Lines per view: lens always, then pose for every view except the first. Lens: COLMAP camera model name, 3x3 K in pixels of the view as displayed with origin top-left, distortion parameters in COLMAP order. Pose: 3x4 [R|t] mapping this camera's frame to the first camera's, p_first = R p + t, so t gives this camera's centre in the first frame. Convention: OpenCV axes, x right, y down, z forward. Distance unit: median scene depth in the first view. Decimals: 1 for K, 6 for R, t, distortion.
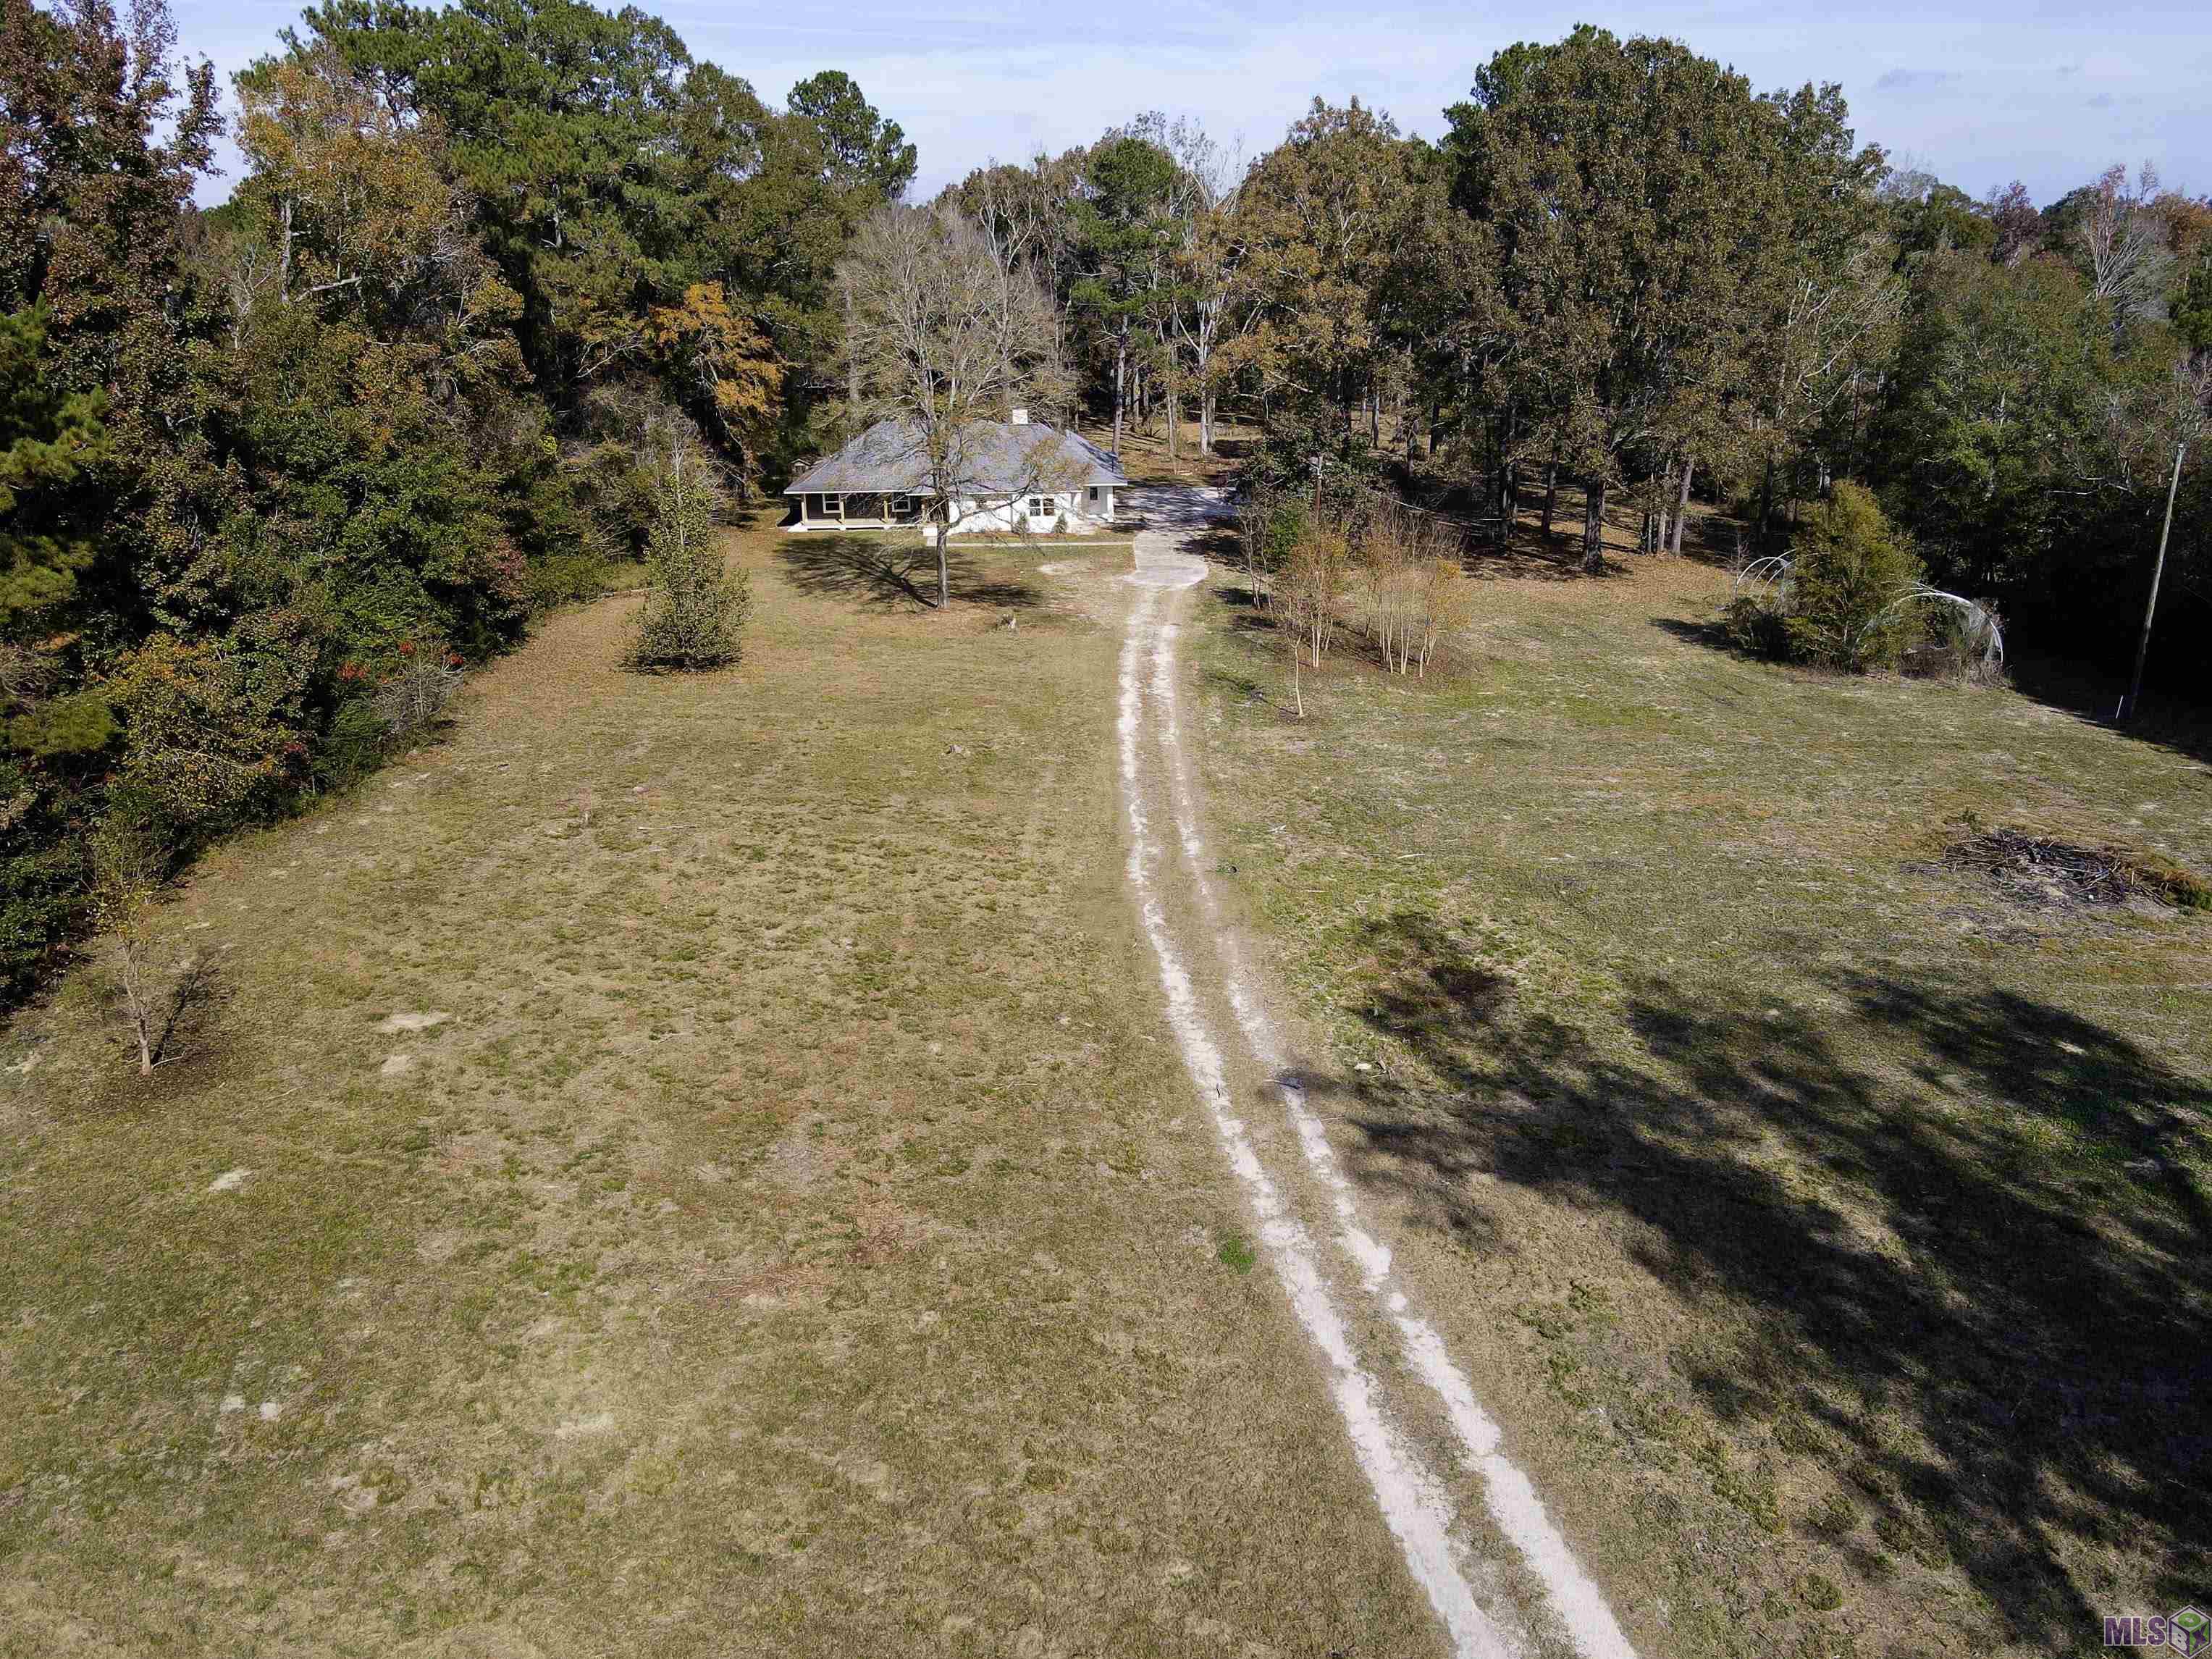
lens RADIAL K [[1524.6, 0, 1106.0], [0, 1524.6, 829.5], [0, 0, 1]] dist [0.005869, 0.000842]
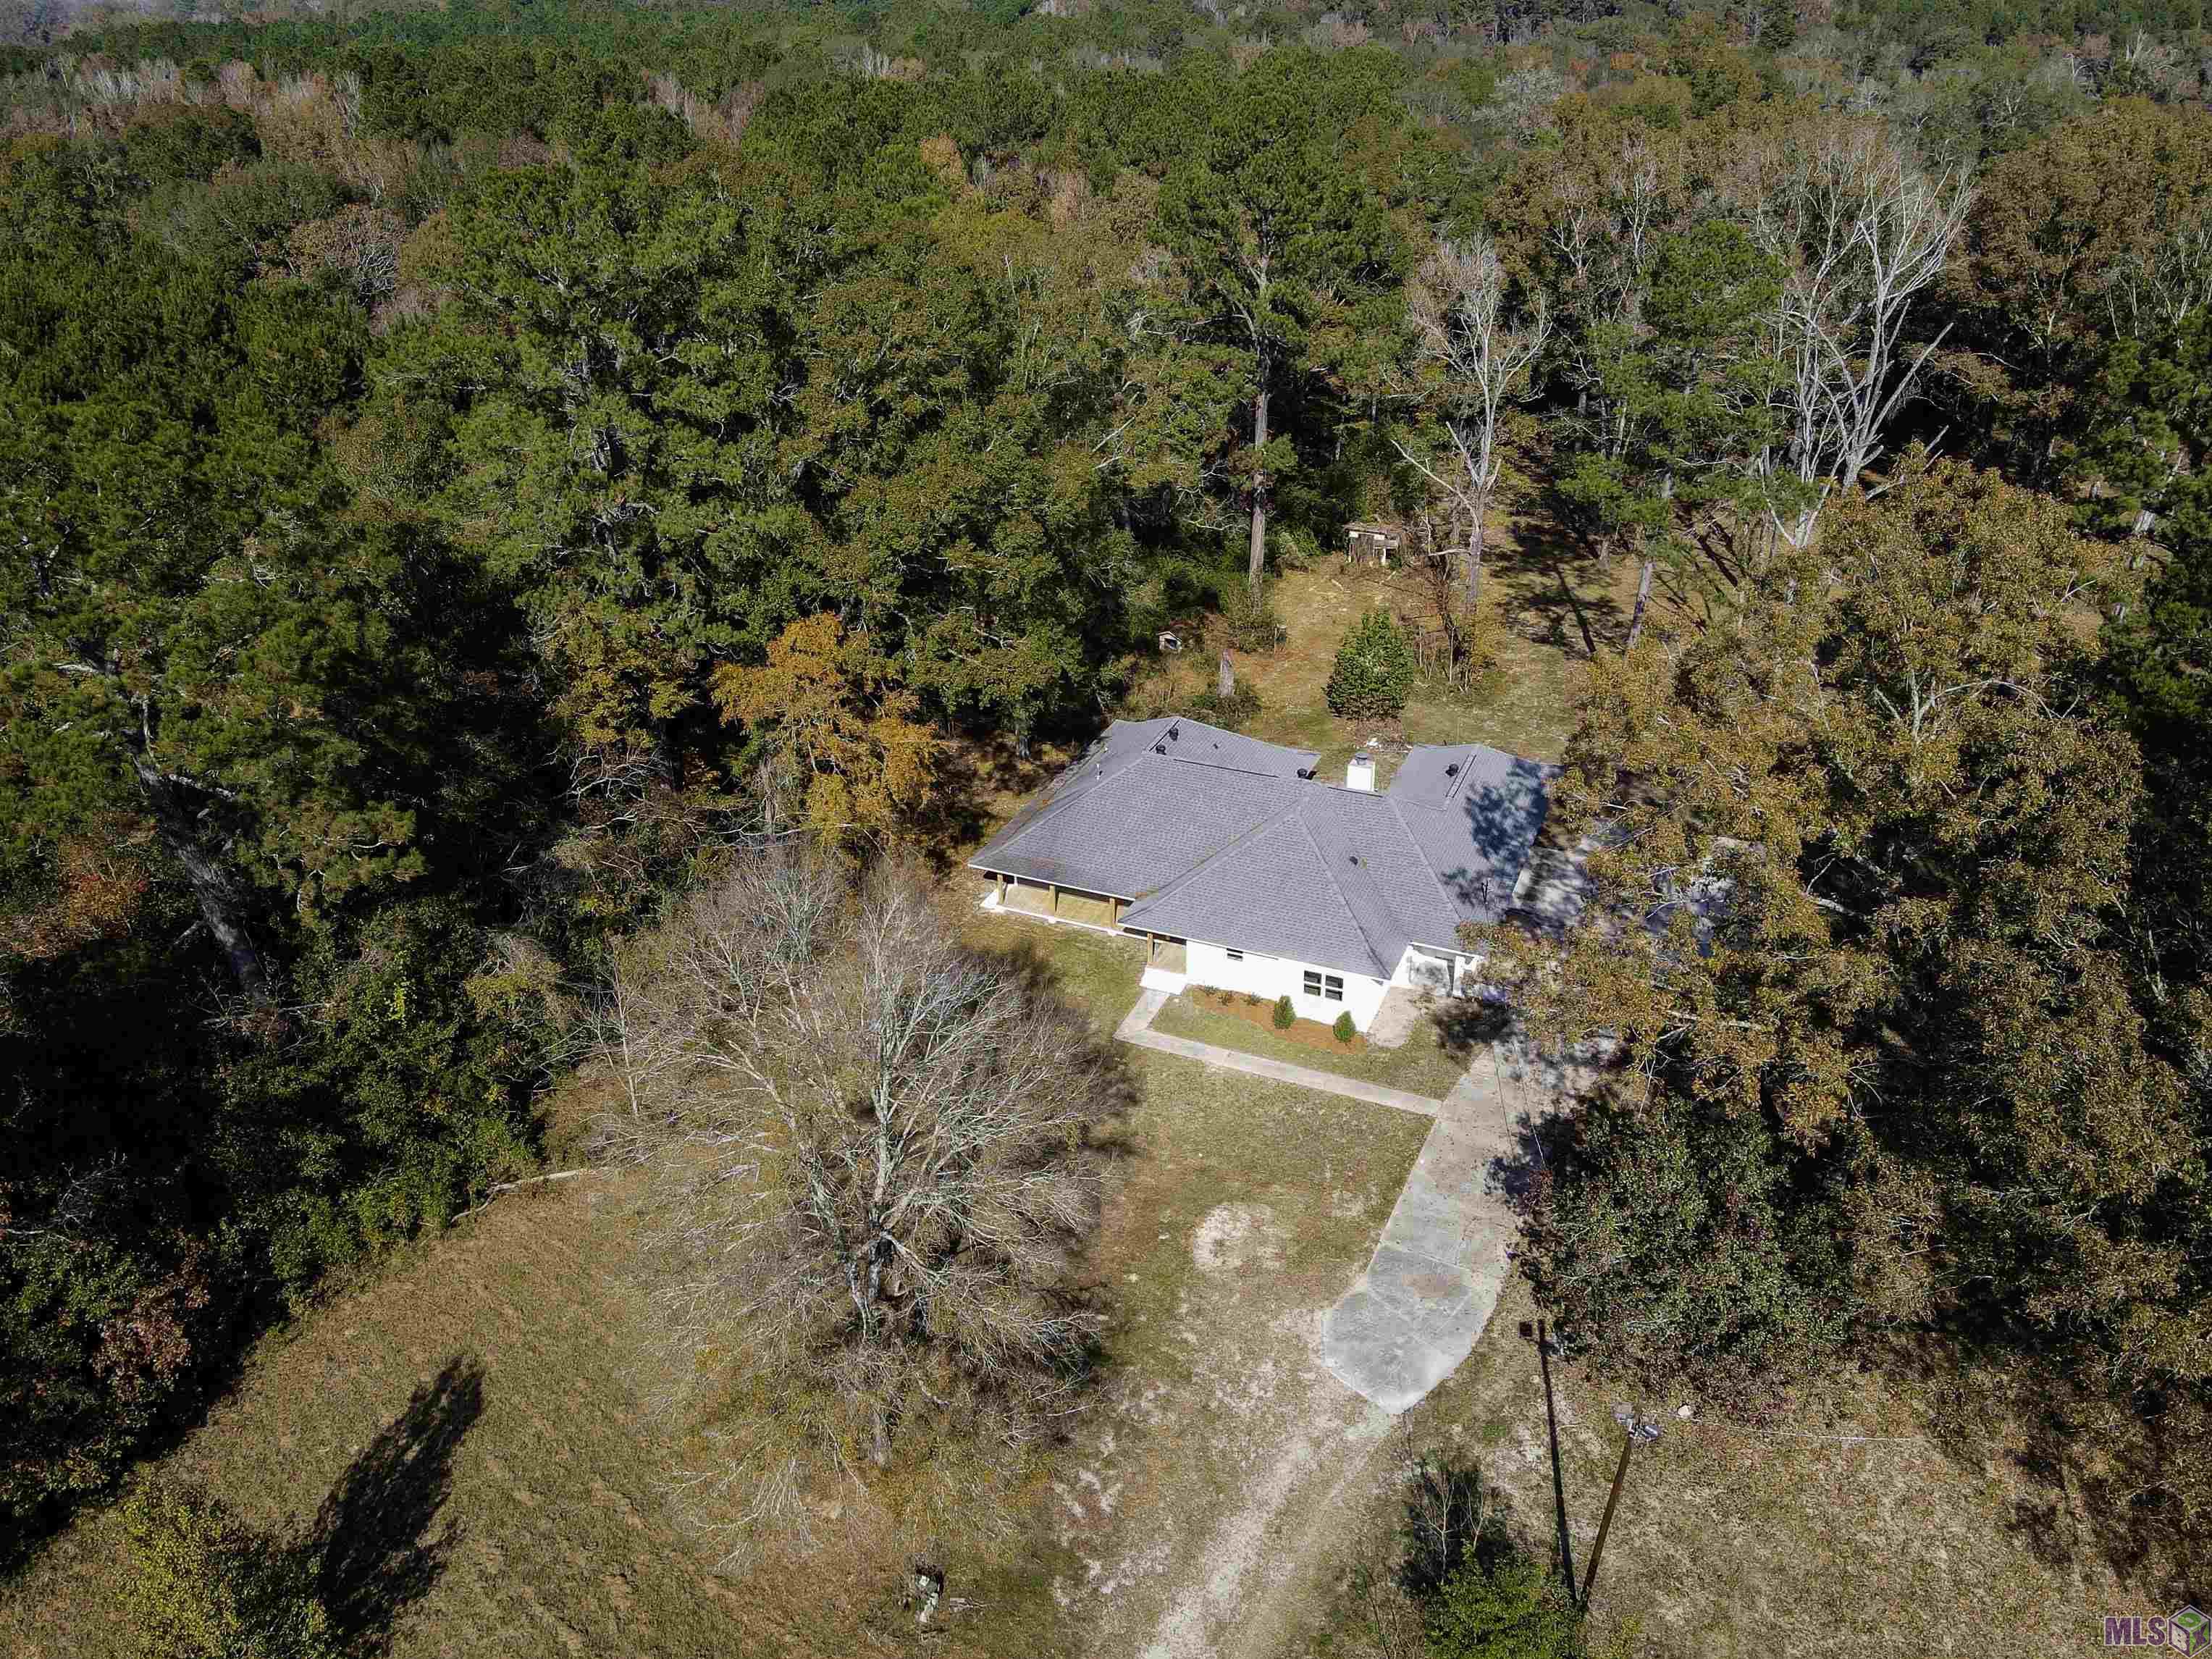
lens RADIAL K [[1524.6, 0, 1106.0], [0, 1524.6, 829.5], [0, 0, 1]] dist [0.005869, 0.000842]
pose [[0.891199, 0.211253, -0.401419, 0.099382], [-0.138981, 0.969540, 0.201682, -0.340891], [0.431797, -0.123949, 0.893413, 0.383093]]
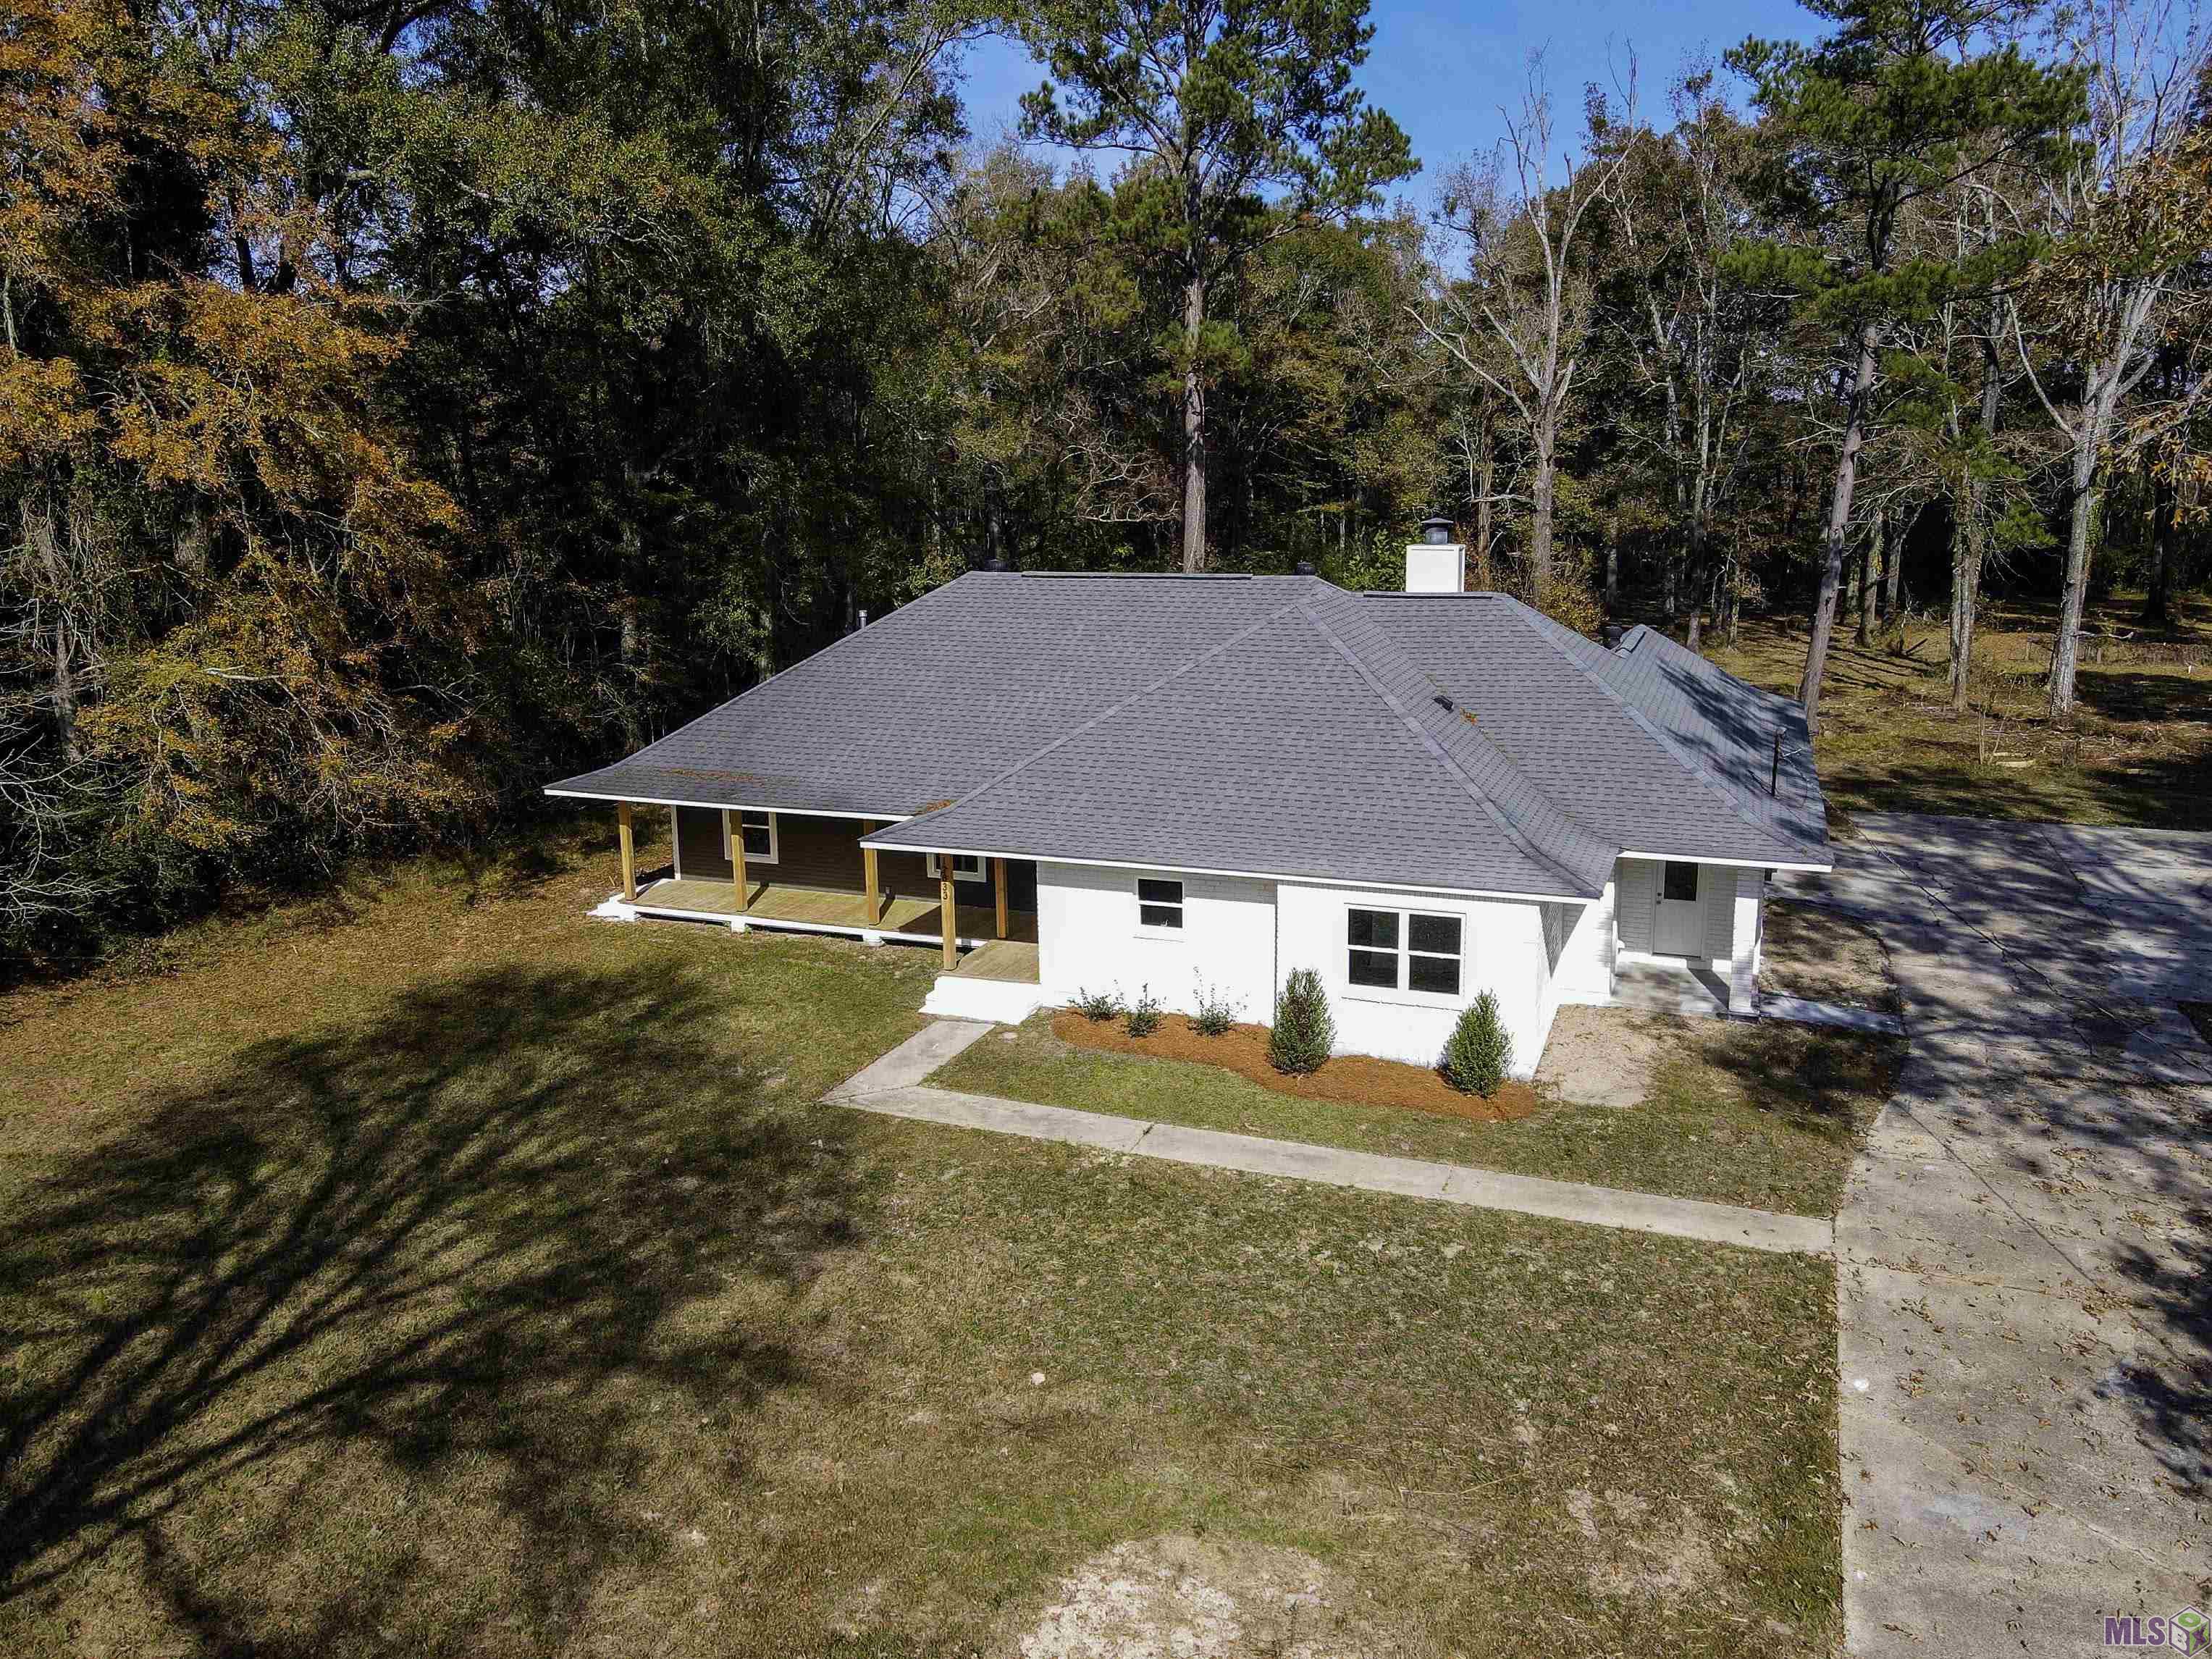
lens RADIAL K [[1524.6, 0, 1106.0], [0, 1524.6, 829.5], [0, 0, 1]] dist [0.005869, 0.000842]
pose [[0.907421, 0.085594, -0.411413, 0.007362], [-0.138039, 0.985422, -0.099446, -0.179322], [0.396903, 0.147030, 0.906008, 0.697010]]
